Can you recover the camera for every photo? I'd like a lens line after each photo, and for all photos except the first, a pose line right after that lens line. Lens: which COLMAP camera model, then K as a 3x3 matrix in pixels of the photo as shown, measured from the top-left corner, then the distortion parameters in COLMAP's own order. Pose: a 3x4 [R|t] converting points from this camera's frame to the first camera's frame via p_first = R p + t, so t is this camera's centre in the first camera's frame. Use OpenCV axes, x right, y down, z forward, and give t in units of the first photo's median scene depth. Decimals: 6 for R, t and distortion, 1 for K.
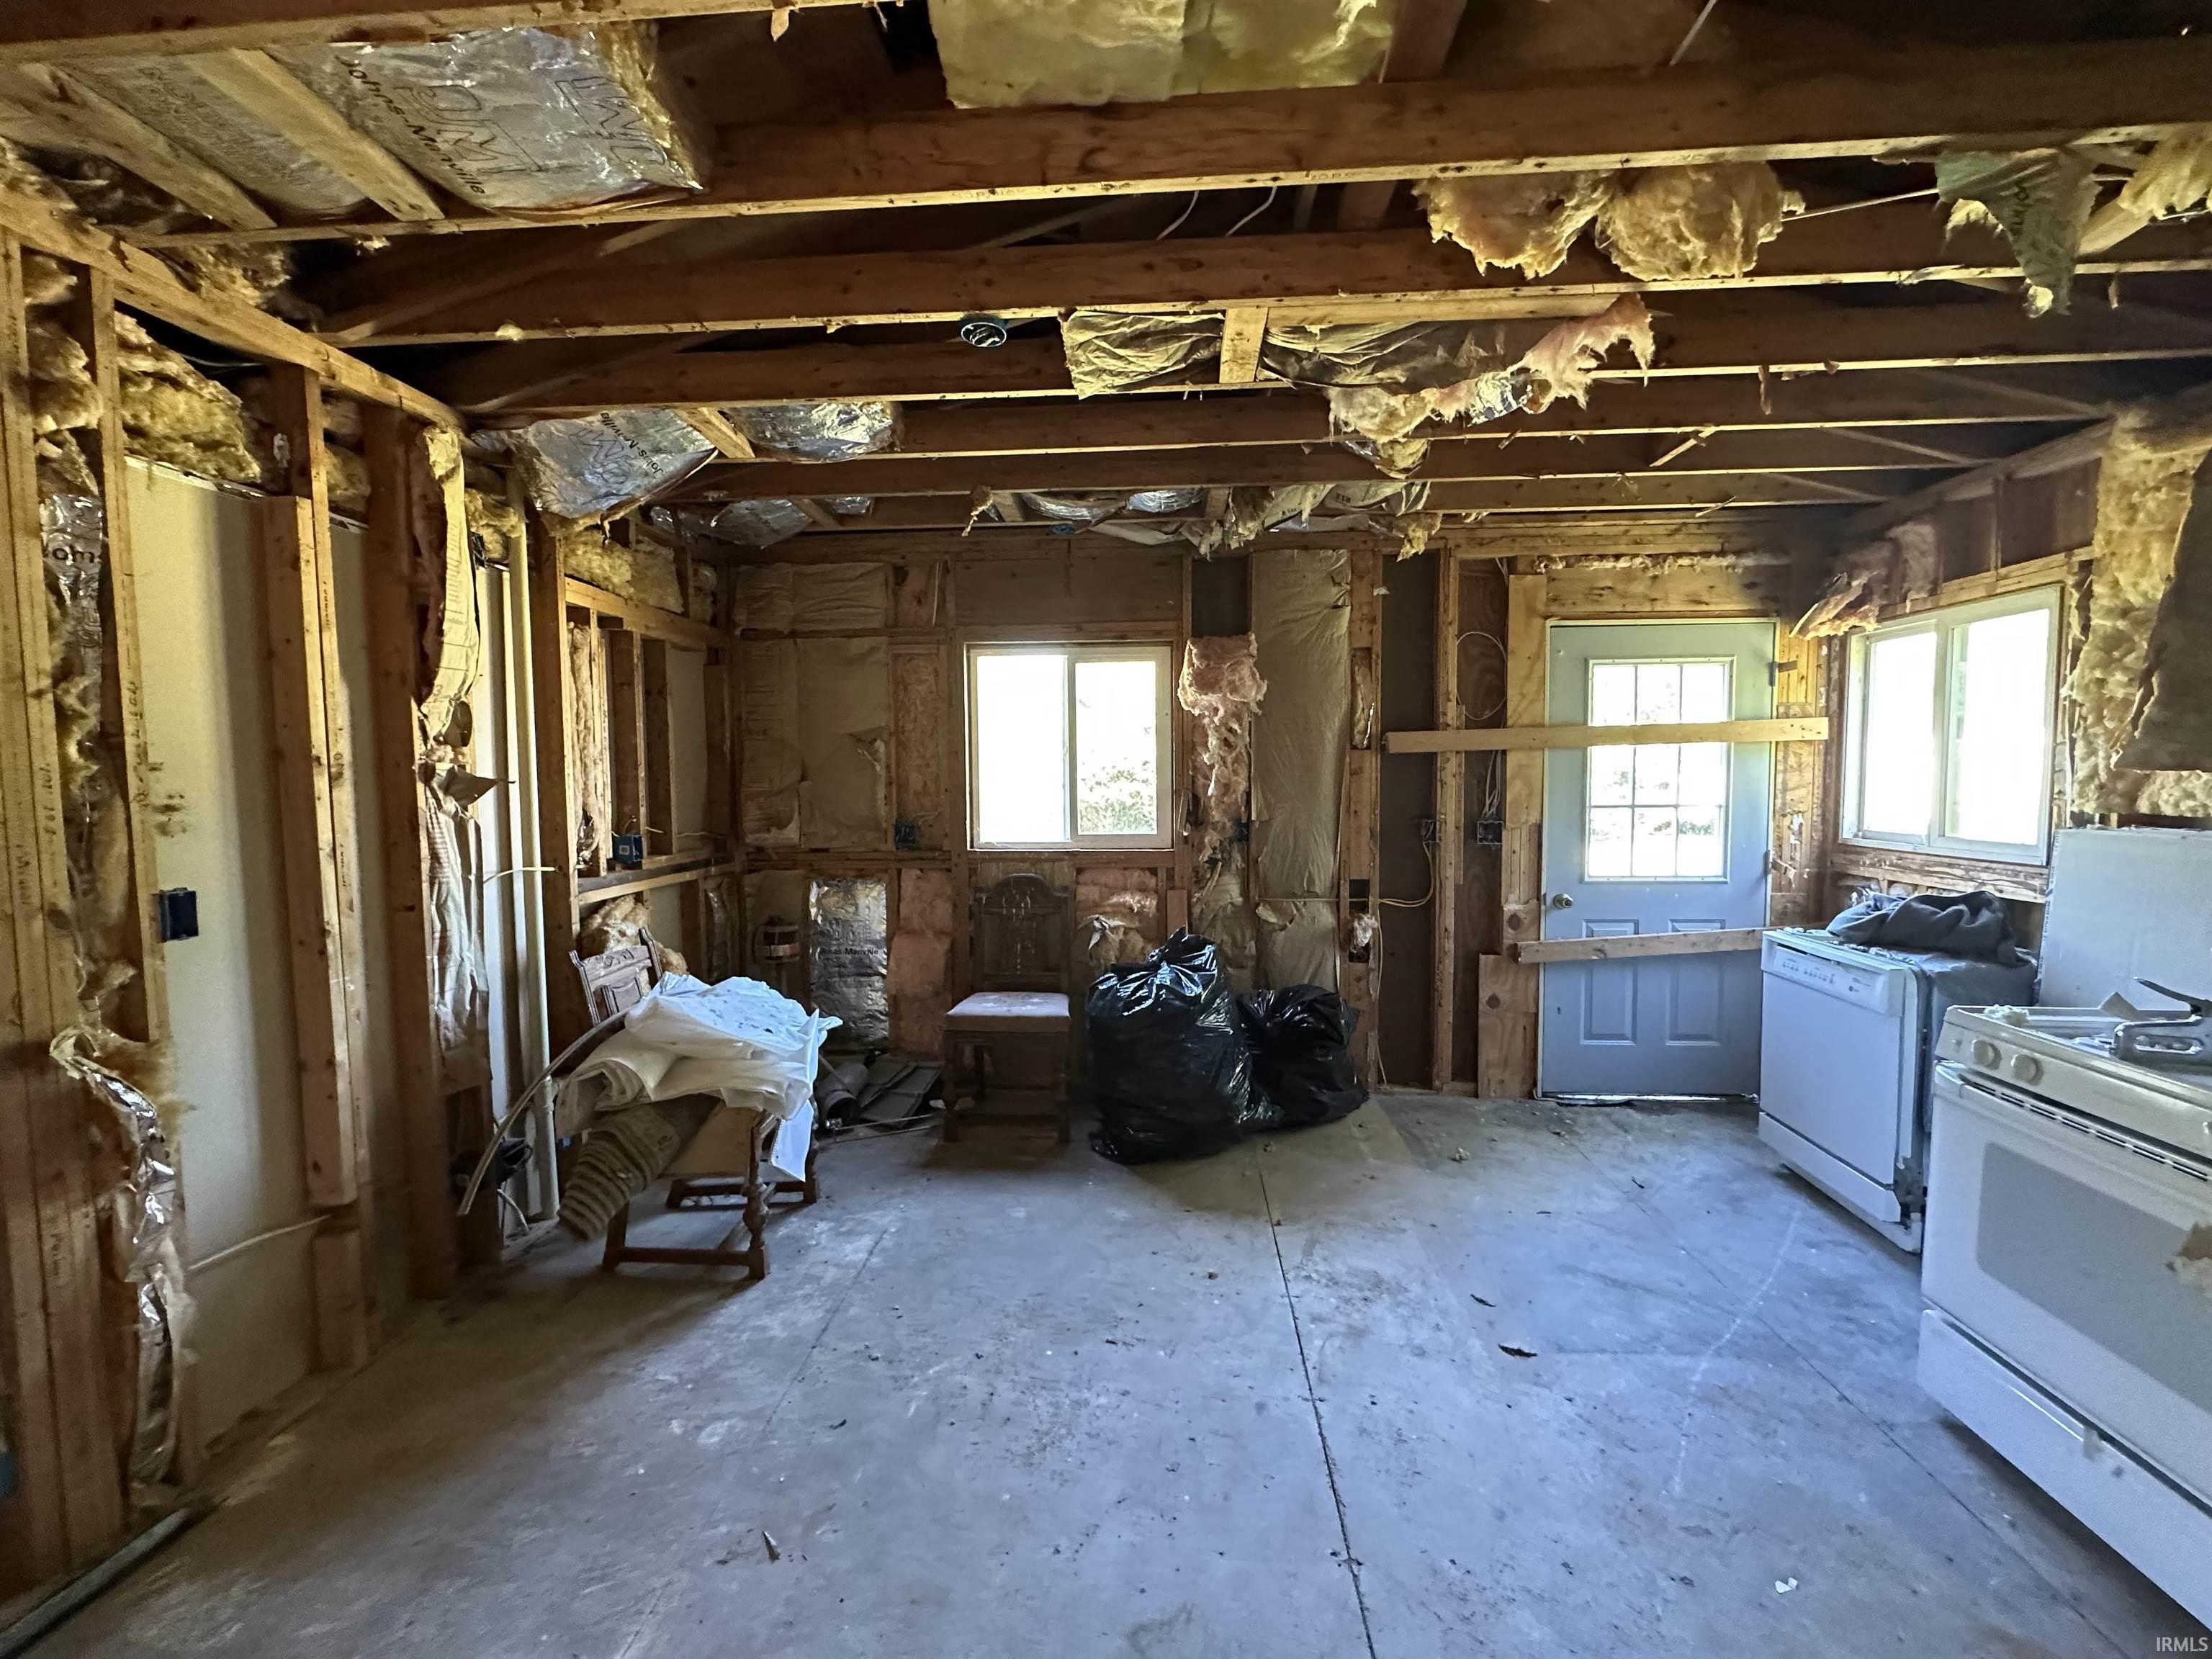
lens RADIAL K [[881.4, 0, 1103.9], [0, 881.4, 827.6], [0, 0, 1]] dist [-0.002065, -0.000127]
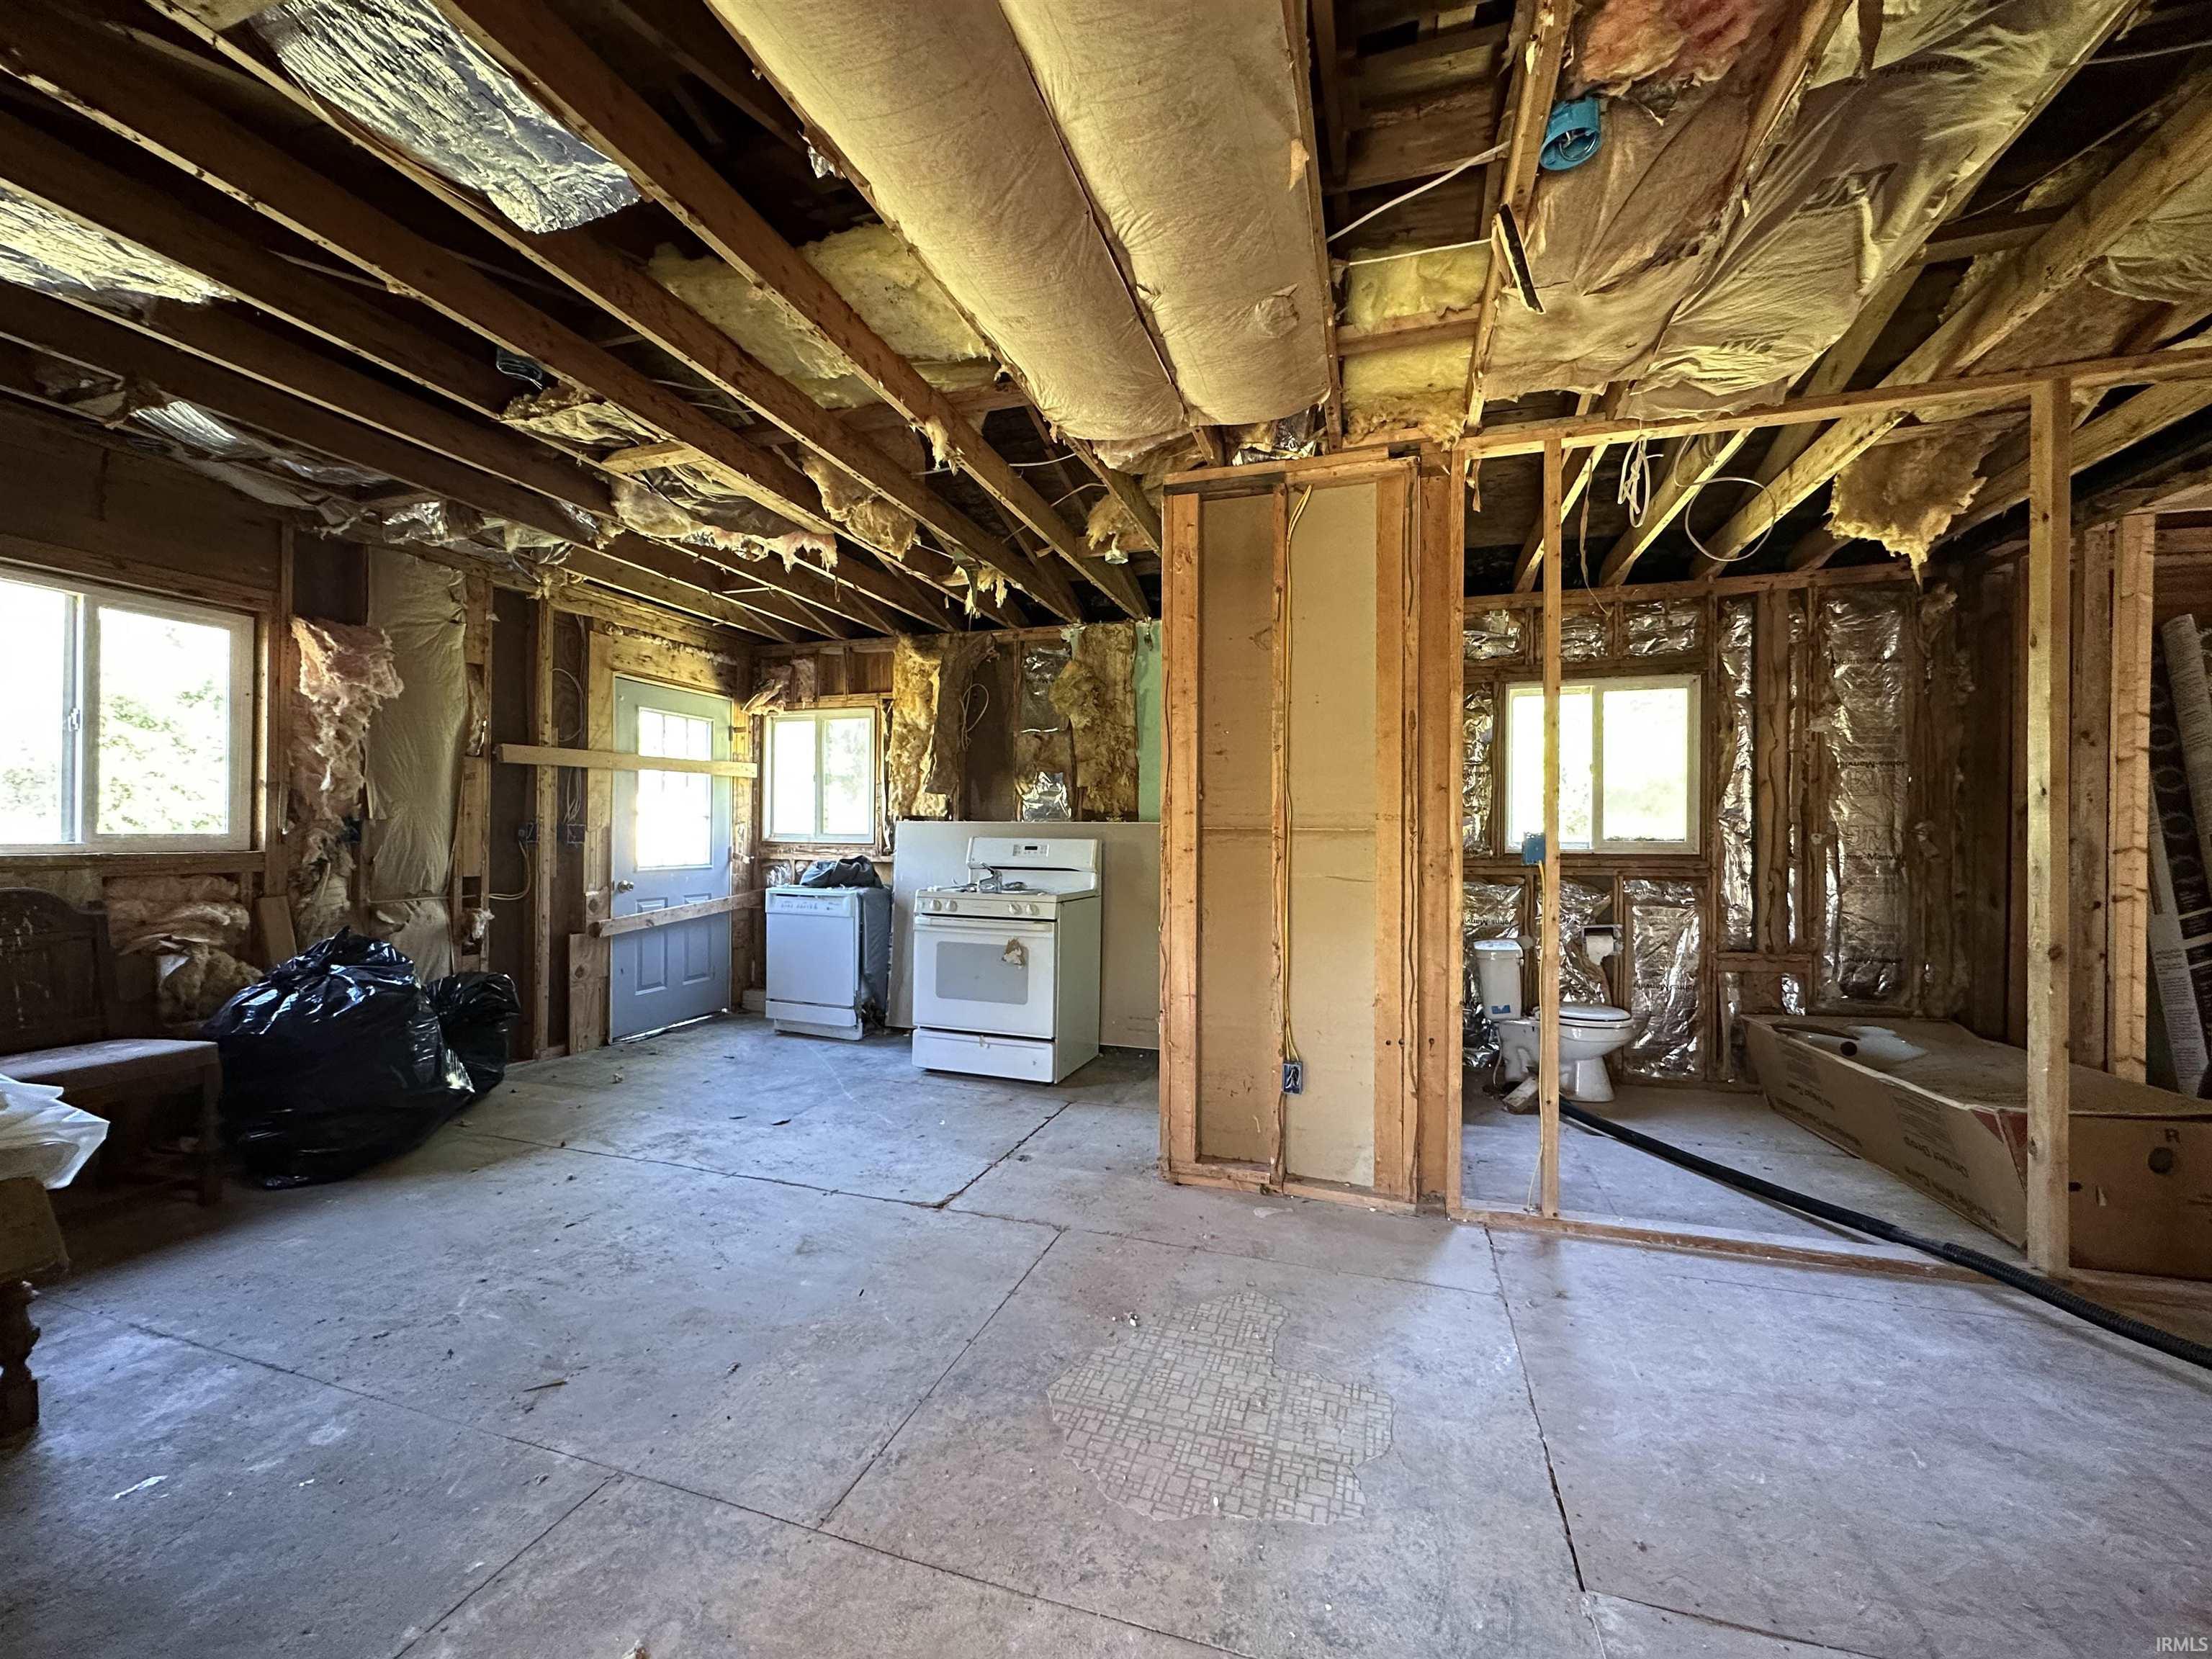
lens RADIAL K [[881.4, 0, 1103.9], [0, 881.4, 827.6], [0, 0, 1]] dist [-0.002065, -0.000127]
pose [[0.239247, 0.017476, 0.970802, -0.597884], [0.046857, 0.998465, -0.029522, 0.070074], [-0.969828, 0.052552, 0.238061, -0.007807]]
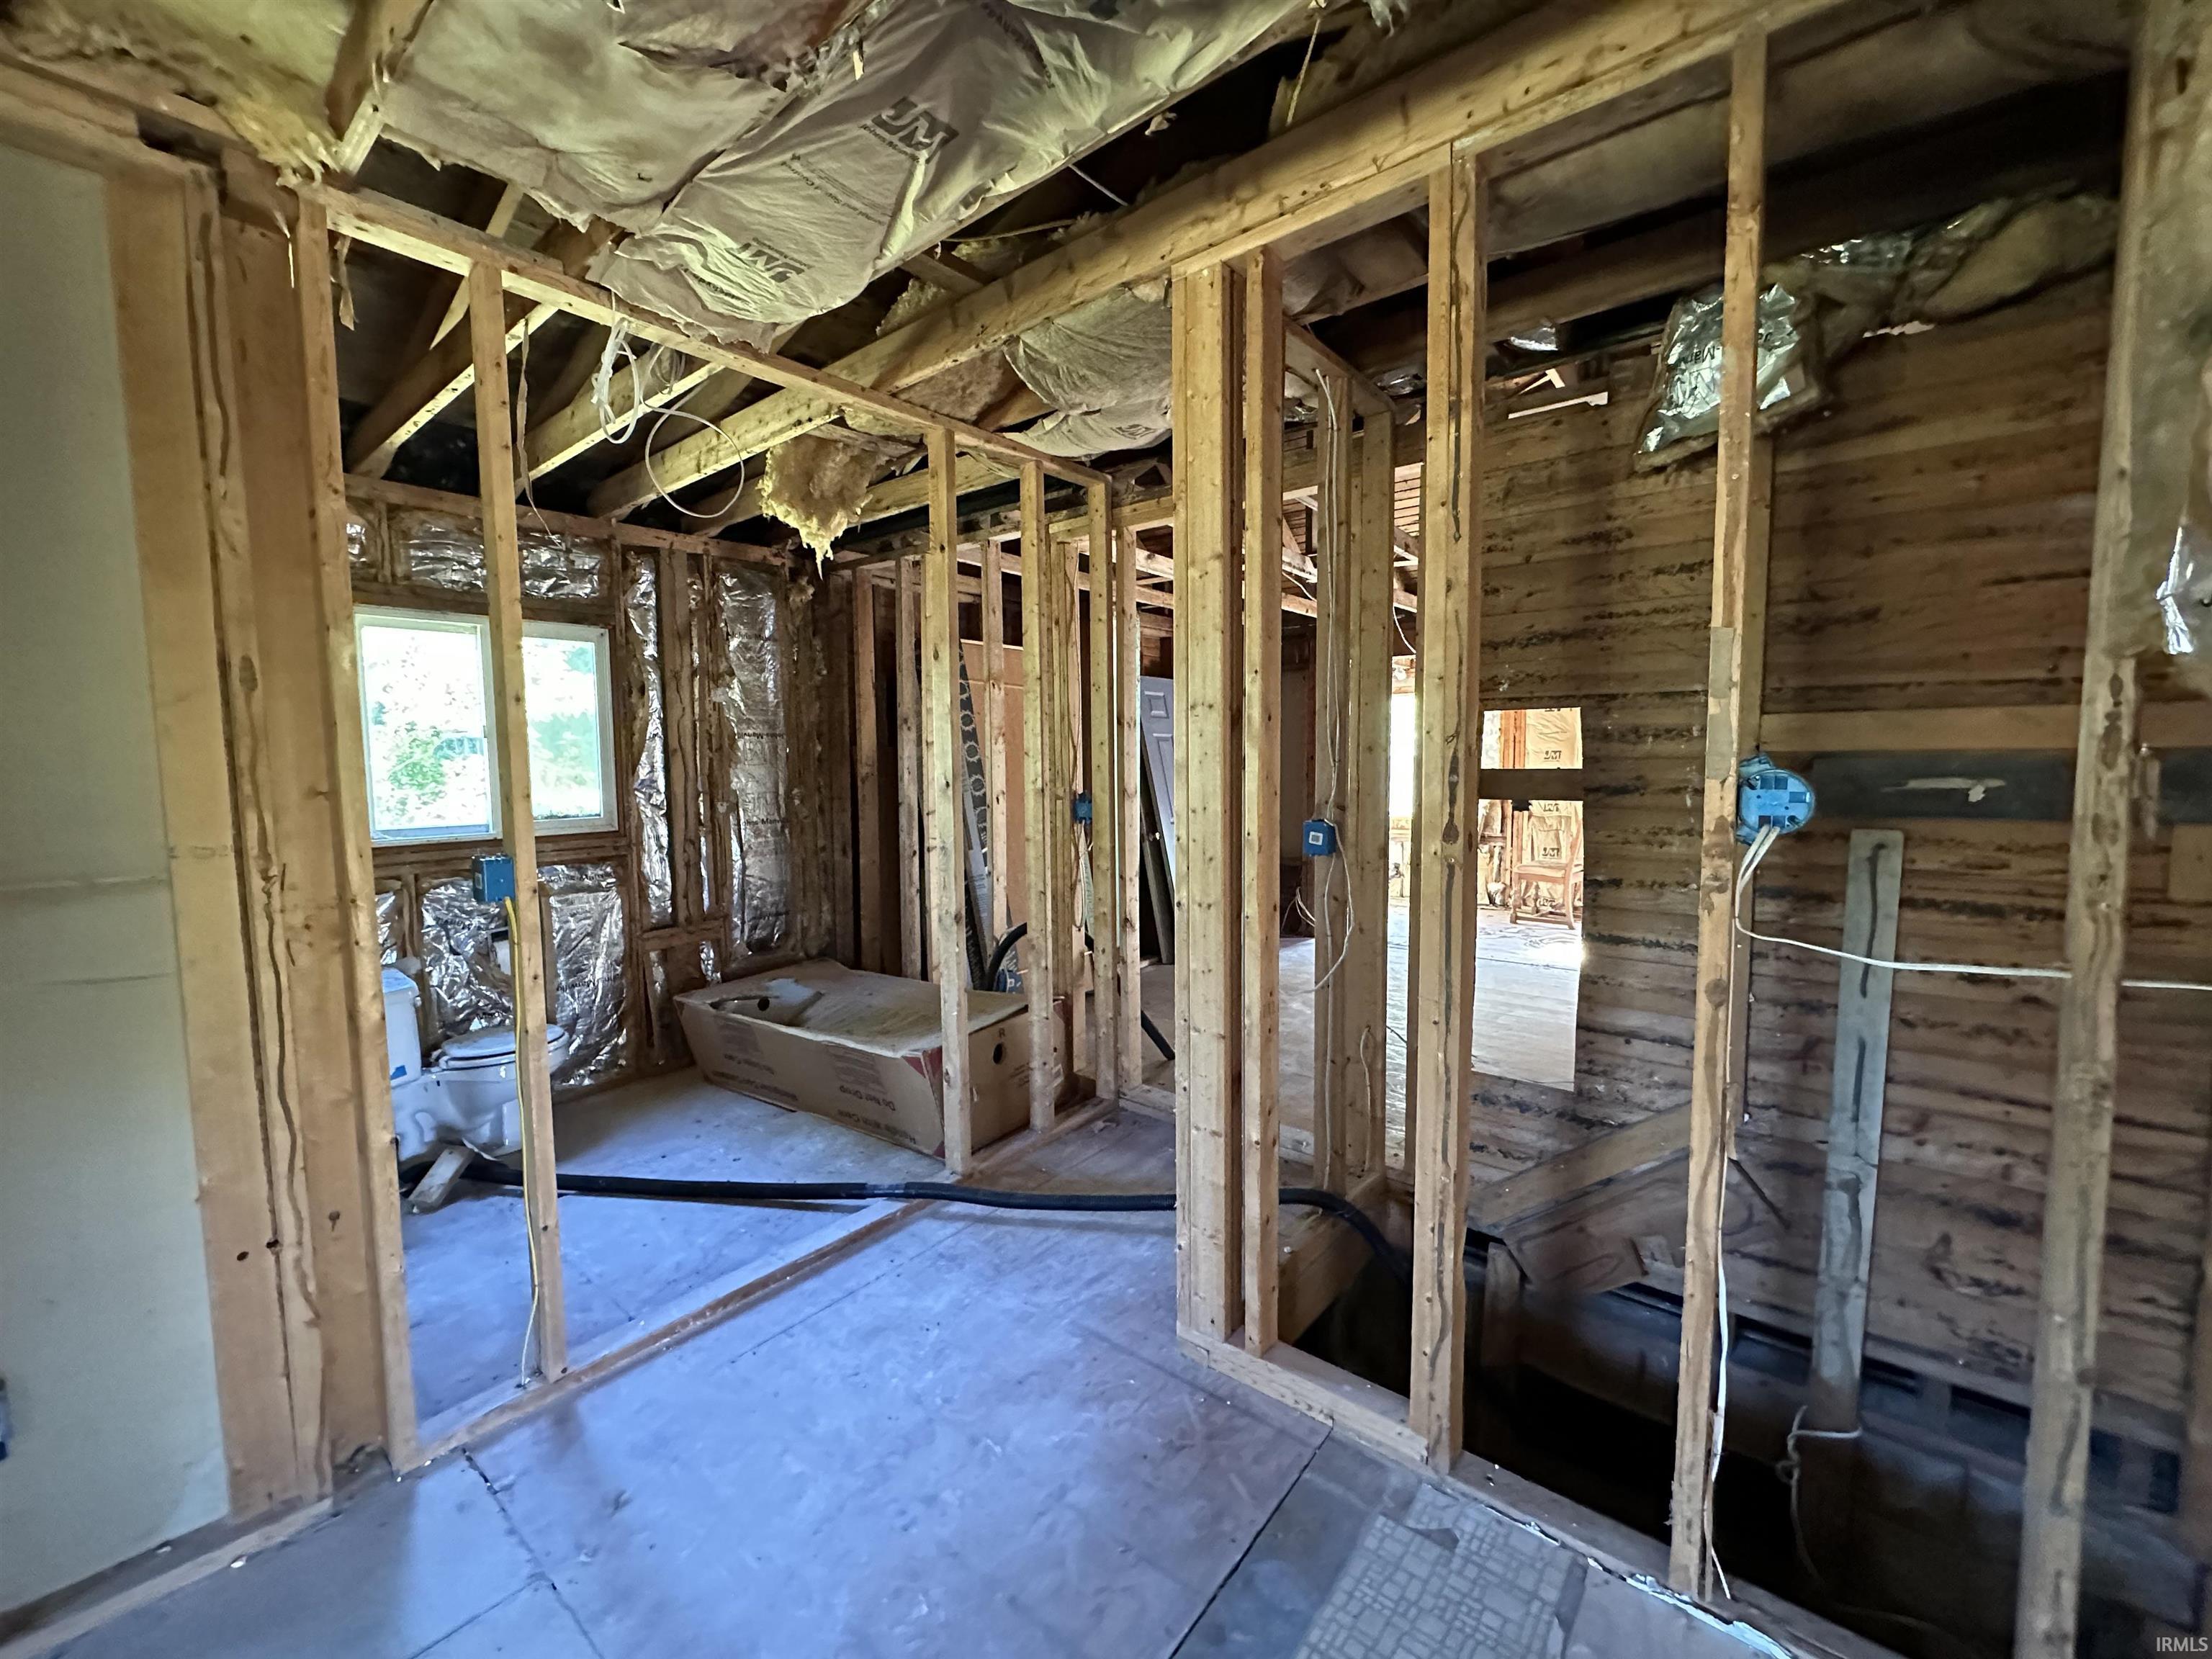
lens RADIAL K [[881.4, 0, 1103.9], [0, 881.4, 827.6], [0, 0, 1]] dist [-0.002065, -0.000127]
pose [[-0.813718, -0.025288, 0.580710, -0.365141], [0.053845, 0.991478, 0.118626, 0.010613], [-0.578761, 0.127796, -0.805421, 0.020461]]
